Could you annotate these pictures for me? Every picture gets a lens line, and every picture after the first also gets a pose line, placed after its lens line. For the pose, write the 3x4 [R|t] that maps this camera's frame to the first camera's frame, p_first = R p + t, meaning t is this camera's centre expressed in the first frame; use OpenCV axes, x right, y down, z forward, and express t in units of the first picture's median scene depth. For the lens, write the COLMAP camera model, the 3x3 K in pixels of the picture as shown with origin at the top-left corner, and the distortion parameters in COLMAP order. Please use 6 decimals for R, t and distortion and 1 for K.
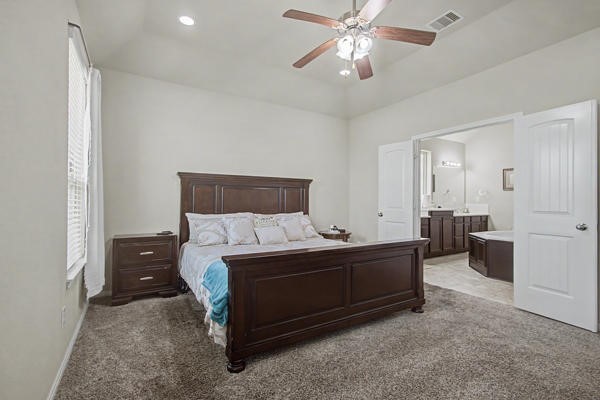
lens RADIAL K [[282.5, 0, 296.5], [0, 282.5, 198.6], [0, 0, 1]] dist [-0.001848, 0.000002]
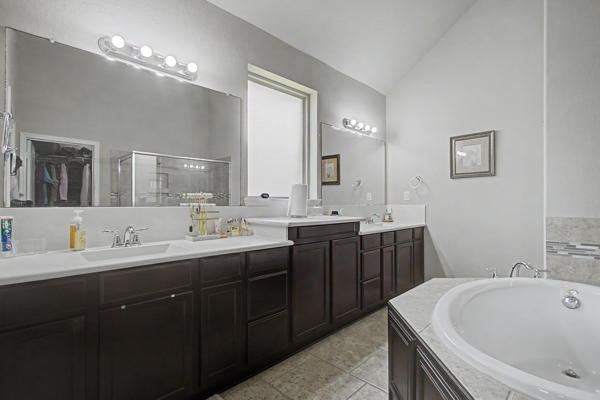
lens RADIAL K [[282.5, 0, 297.2], [0, 282.5, 202.3], [0, 0, 1]] dist [-0.001848, 0.000002]
pose [[0.976177, -0.008086, 0.216827, 0.336553], [0.006252, 0.999939, 0.009140, 0.007934], [-0.216887, -0.007567, 0.976167, 0.545127]]
